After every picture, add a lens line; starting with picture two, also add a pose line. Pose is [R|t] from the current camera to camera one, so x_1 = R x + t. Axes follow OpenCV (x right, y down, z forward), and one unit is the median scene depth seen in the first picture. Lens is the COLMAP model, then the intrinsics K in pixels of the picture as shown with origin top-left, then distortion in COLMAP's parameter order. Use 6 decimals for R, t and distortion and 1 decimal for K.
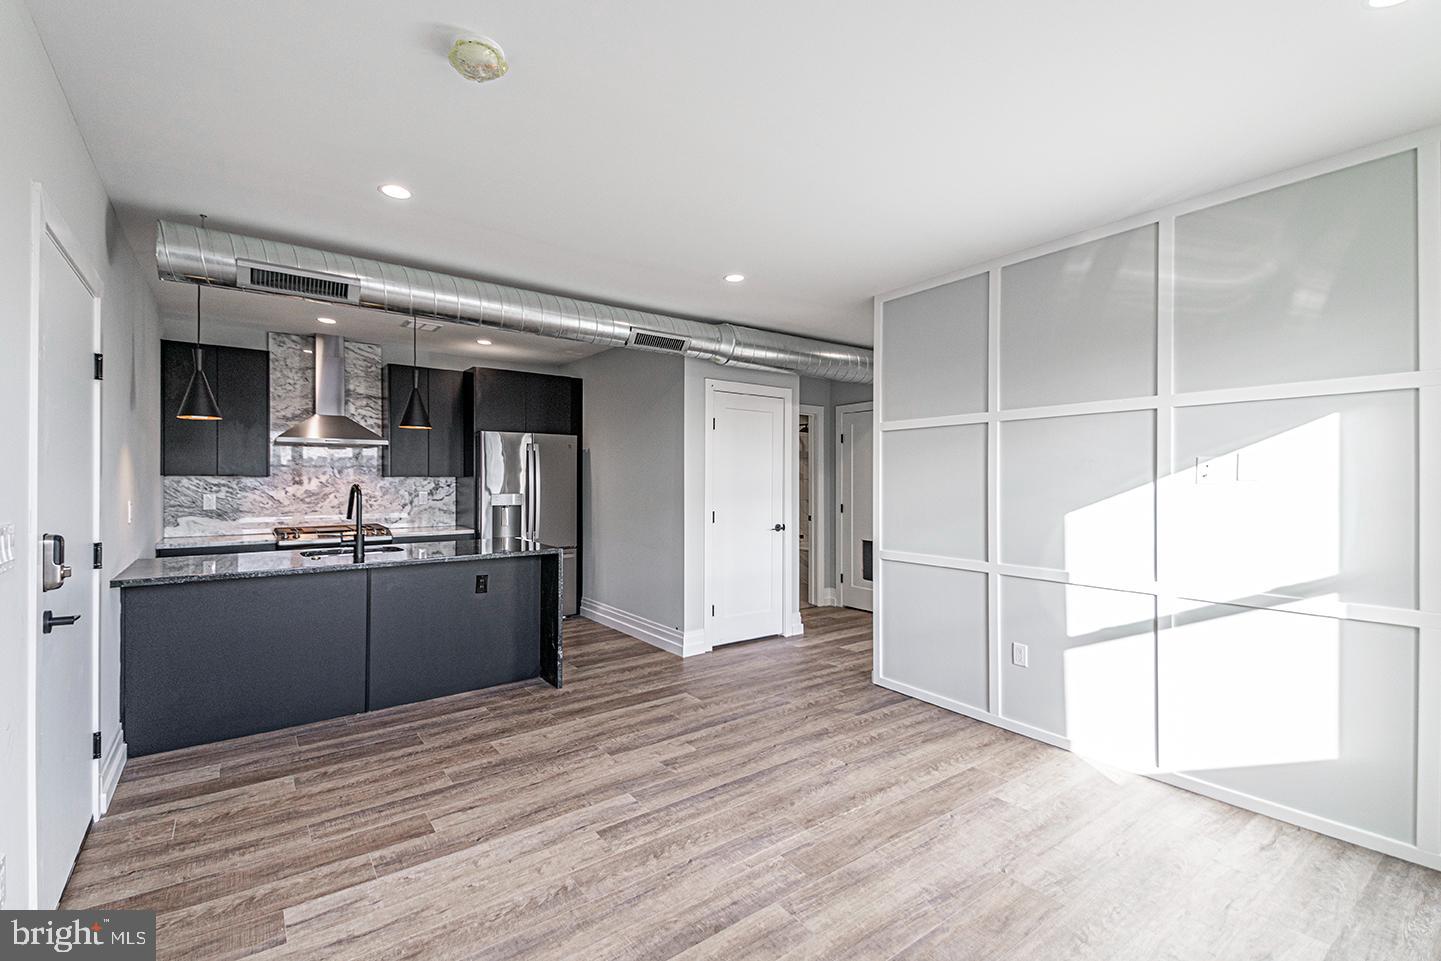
lens RADIAL K [[668.0, 0, 741.9], [0, 668.0, 480.9], [0, 0, 1]] dist [0.056832, -0.011212]
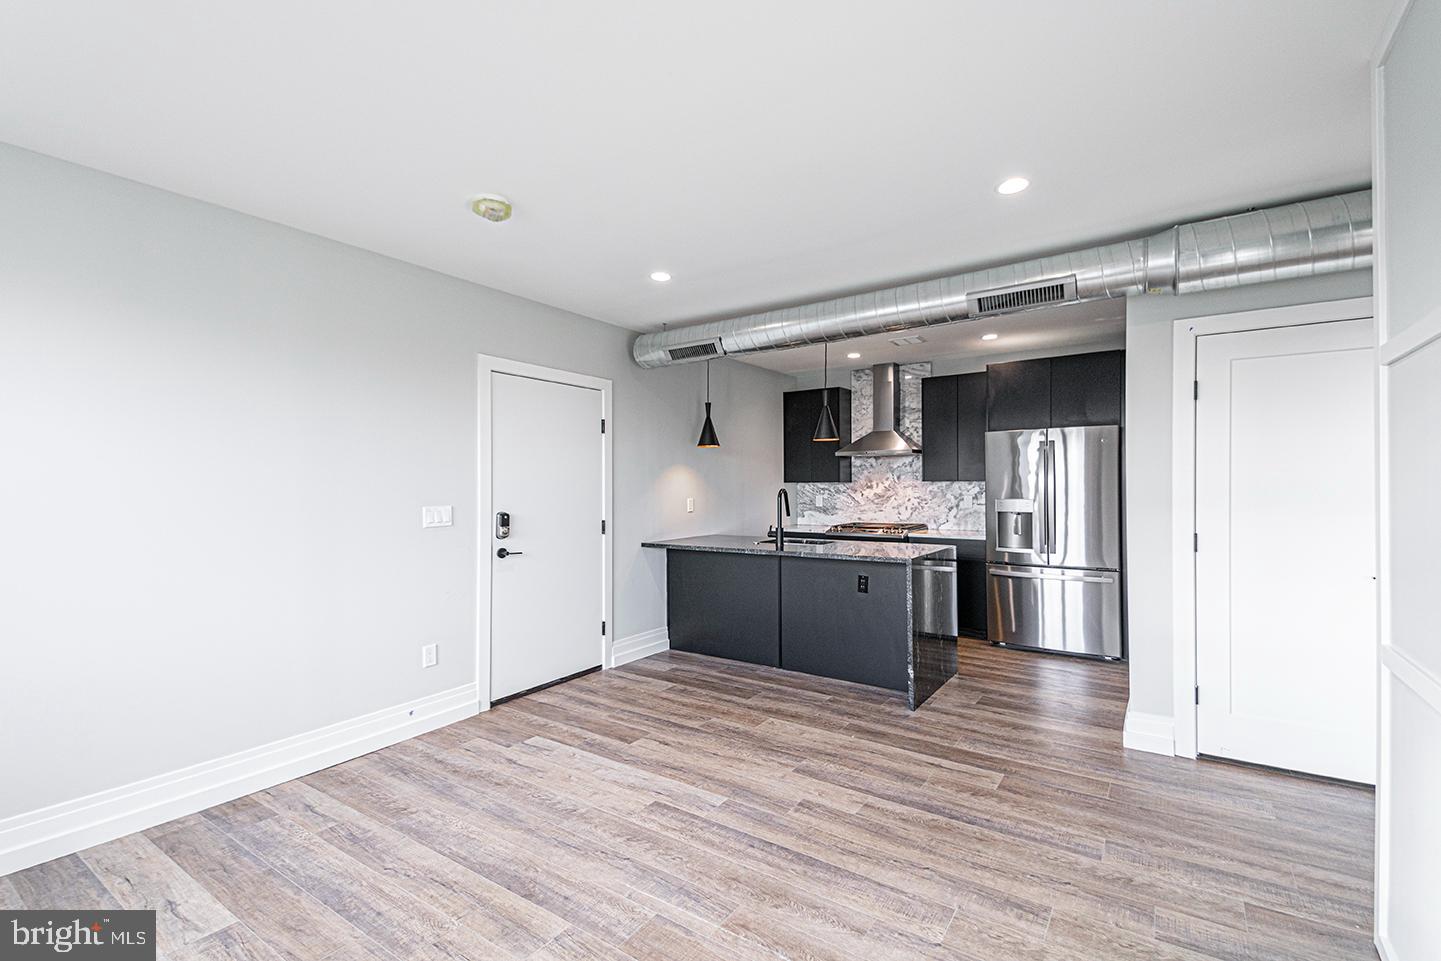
lens RADIAL K [[668.0, 0, 722.3], [0, 668.0, 488.9], [0, 0, 1]] dist [0.056832, -0.011212]
pose [[0.261997, 0.001653, -0.965067, 0.614656], [0.006767, 0.999971, 0.003550, -0.000511], [0.965045, -0.007461, 0.261978, 0.565932]]
